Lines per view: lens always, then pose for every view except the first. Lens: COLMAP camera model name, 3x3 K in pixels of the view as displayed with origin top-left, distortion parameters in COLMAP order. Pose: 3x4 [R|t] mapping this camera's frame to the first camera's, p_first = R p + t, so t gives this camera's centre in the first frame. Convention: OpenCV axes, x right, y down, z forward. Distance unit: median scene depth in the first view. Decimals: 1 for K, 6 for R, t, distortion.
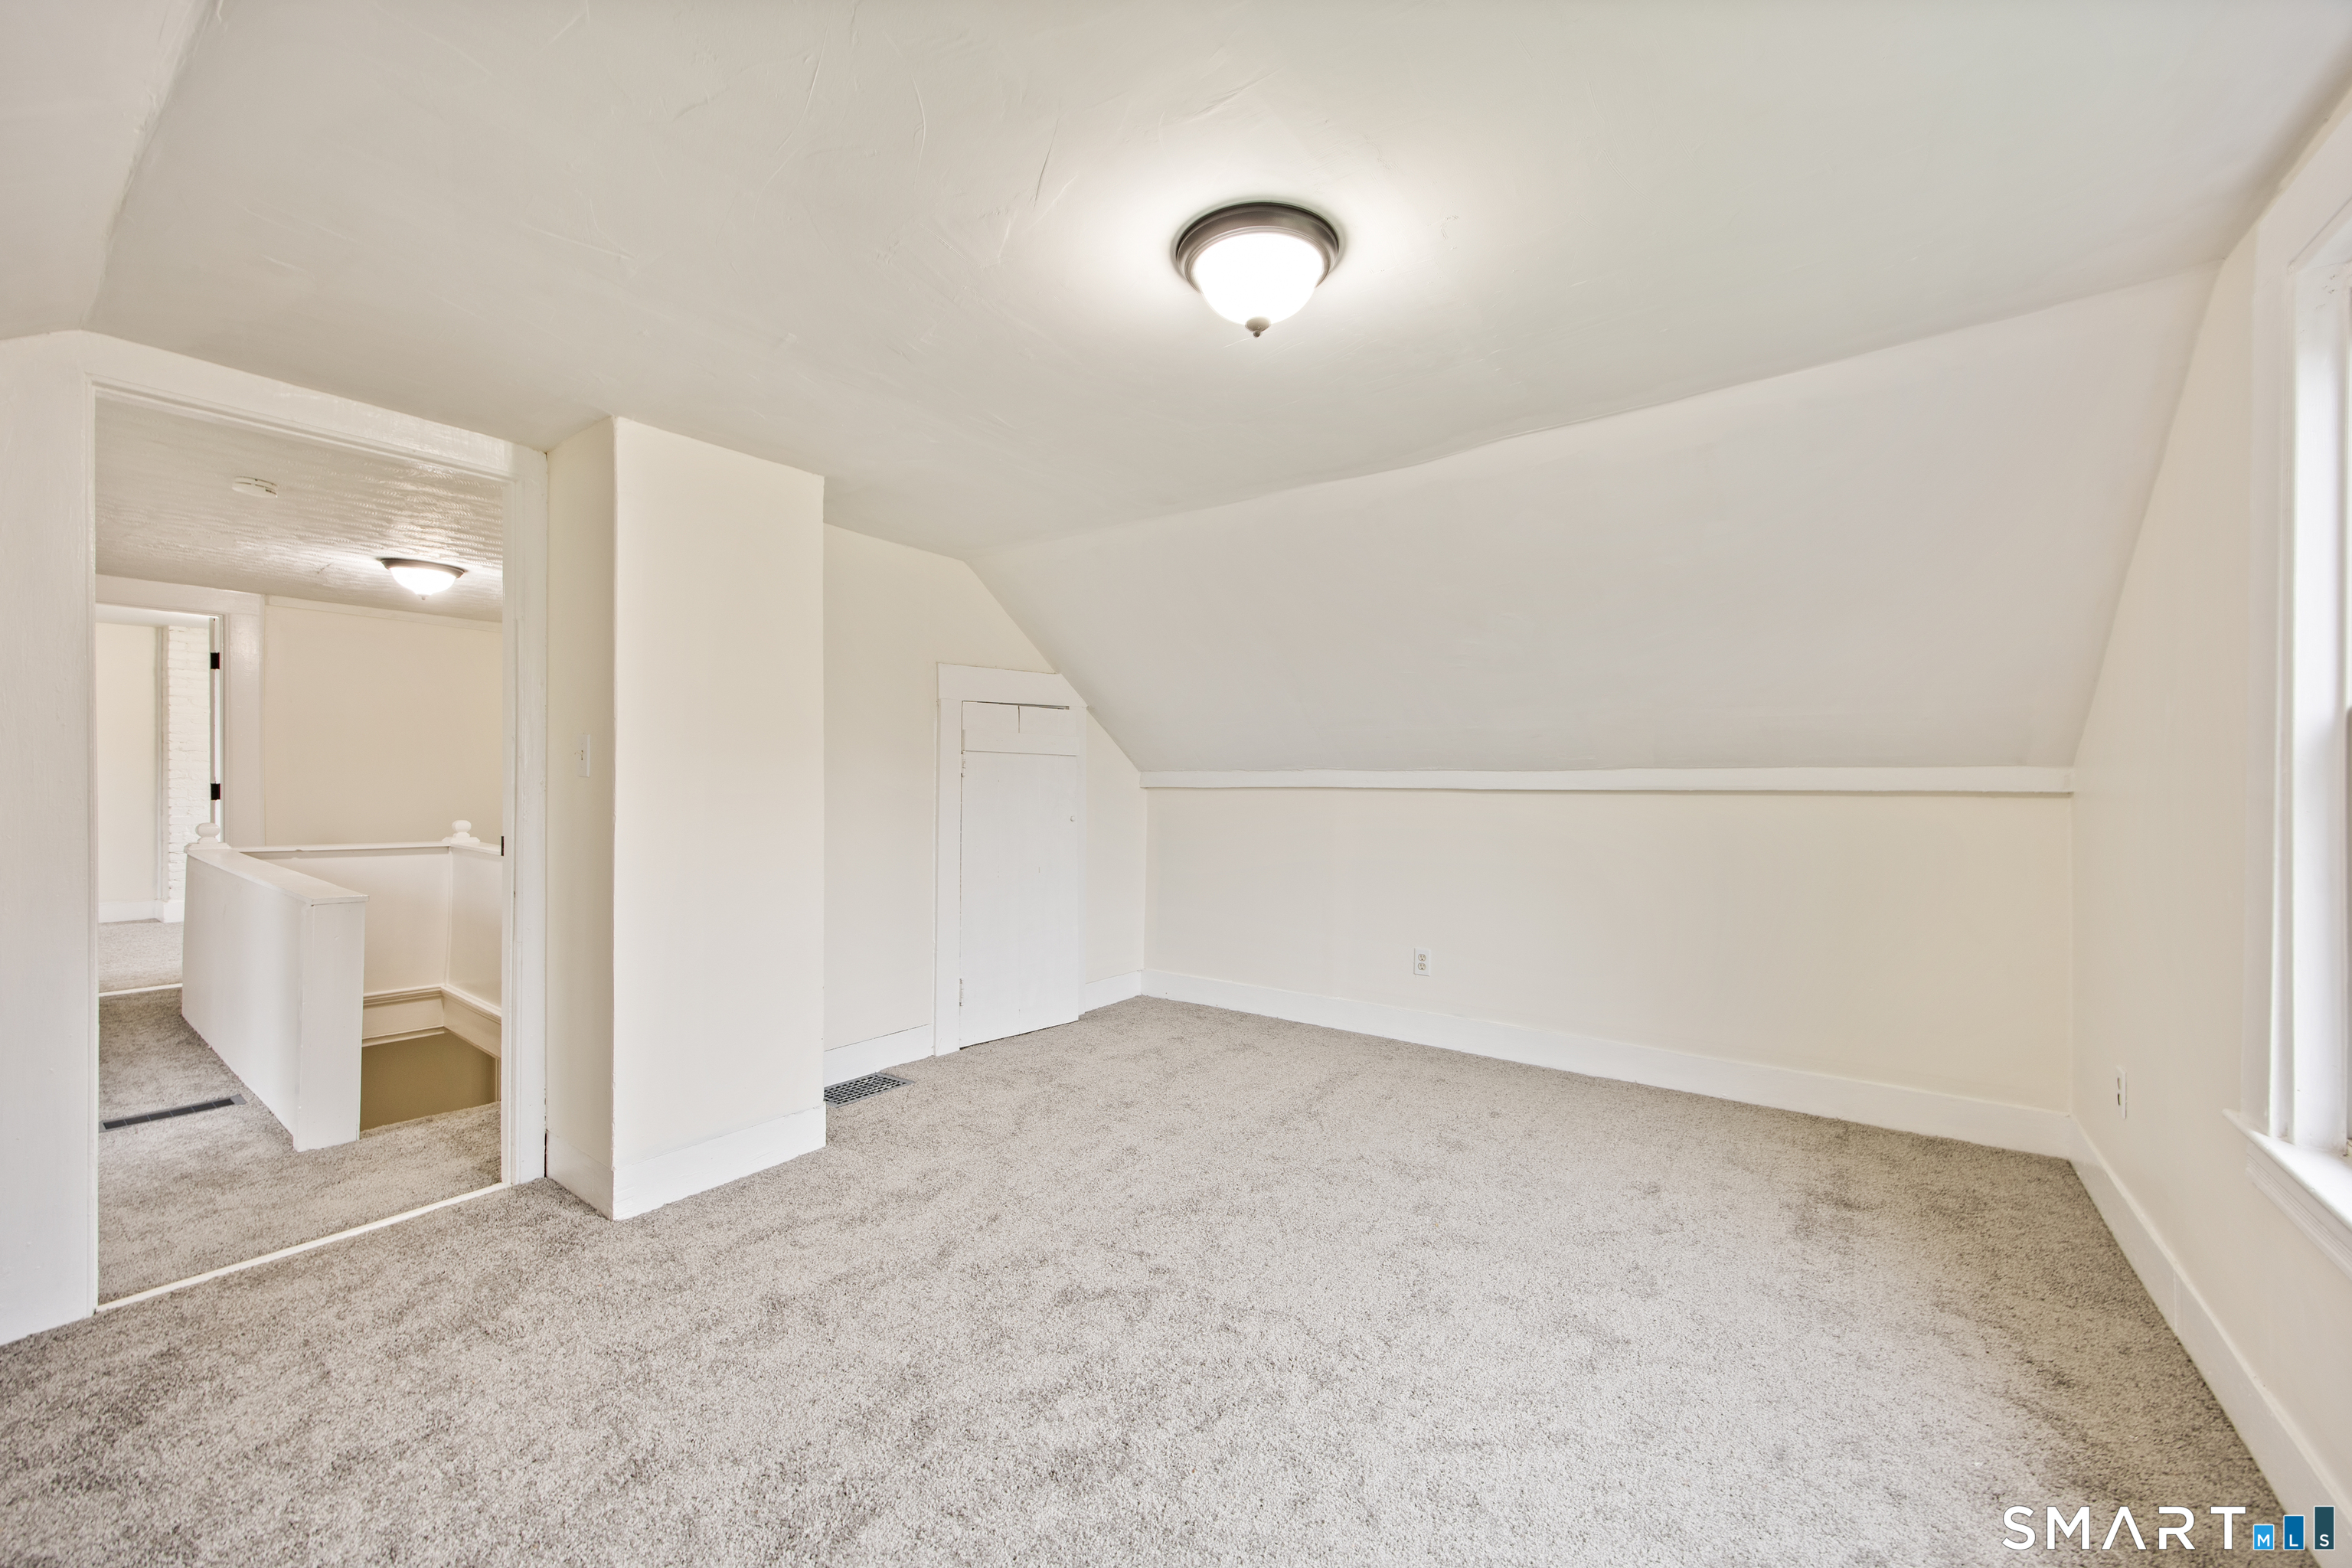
lens RADIAL K [[887.6, 0, 1176.0], [0, 887.6, 784.0], [0, 0, 1]] dist [0.000832, -0.000055]
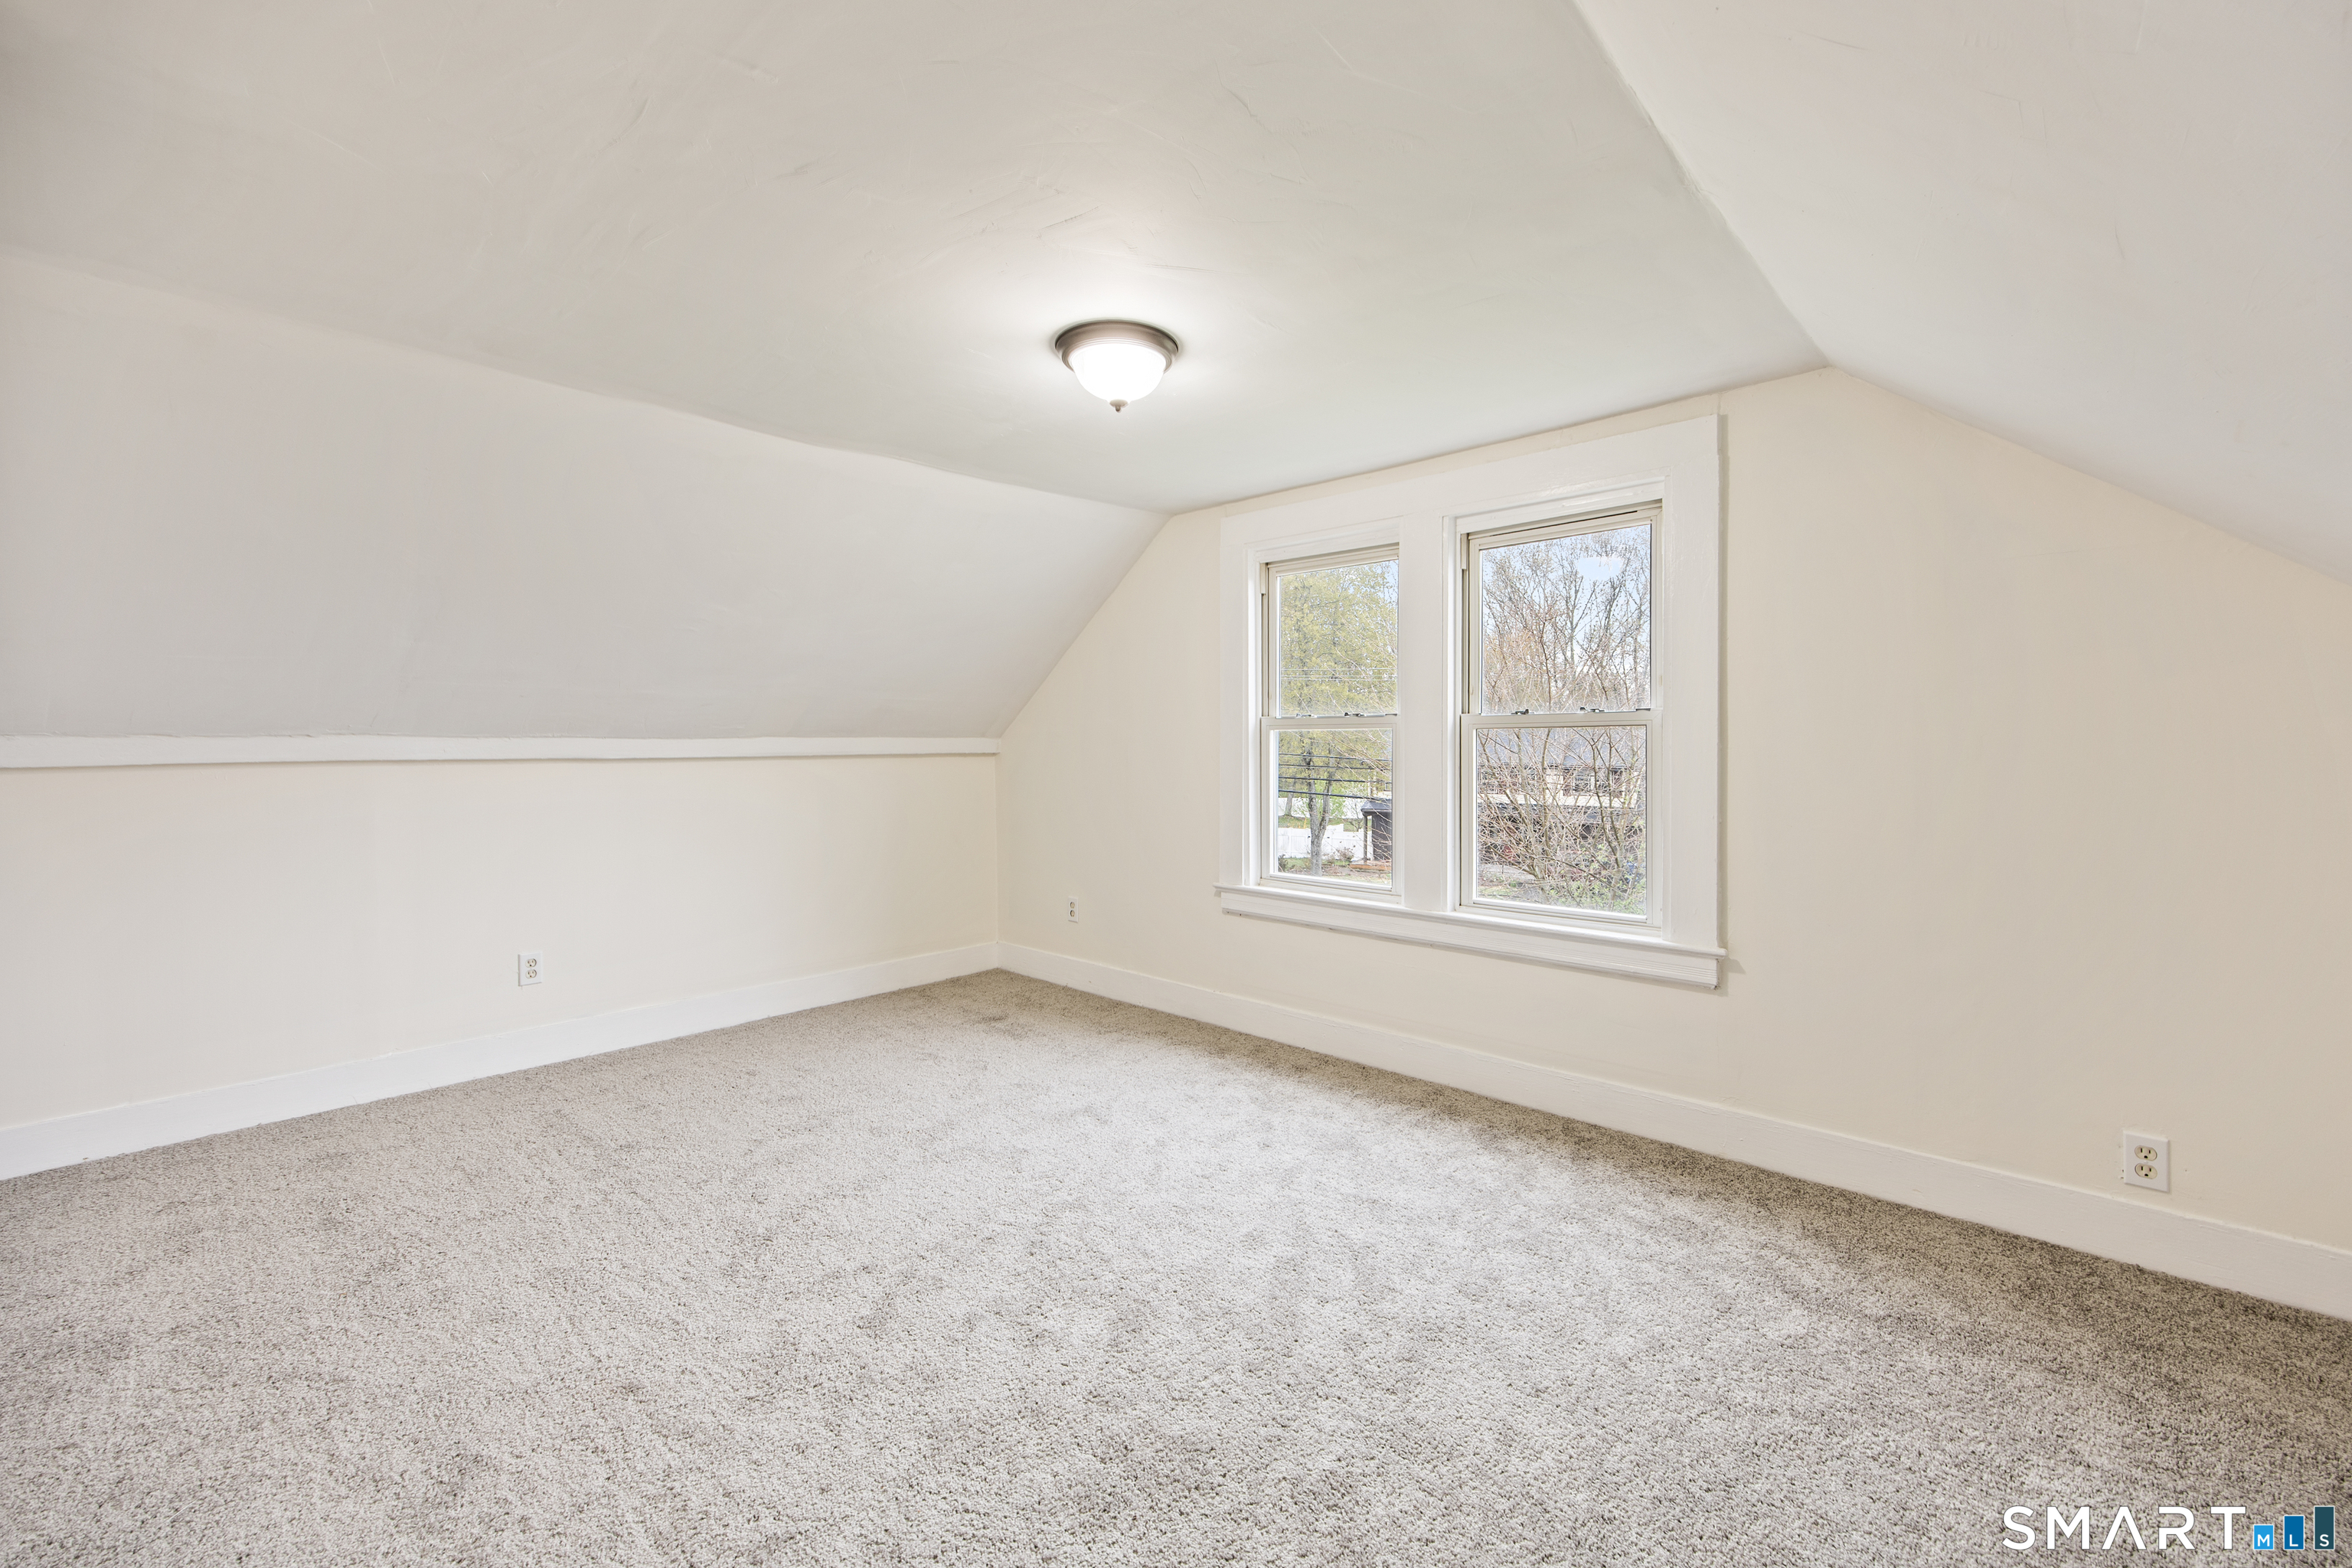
lens RADIAL K [[928.6, 0, 1174.1], [0, 928.6, 749.7], [0, 0, 1]] dist [0.001017, 0.000059]
pose [[0.149018, -0.008045, 0.988802, -0.713347], [0.009478, 0.999933, 0.006707, -0.006370], [-0.988789, 0.008373, 0.149084, 0.395970]]
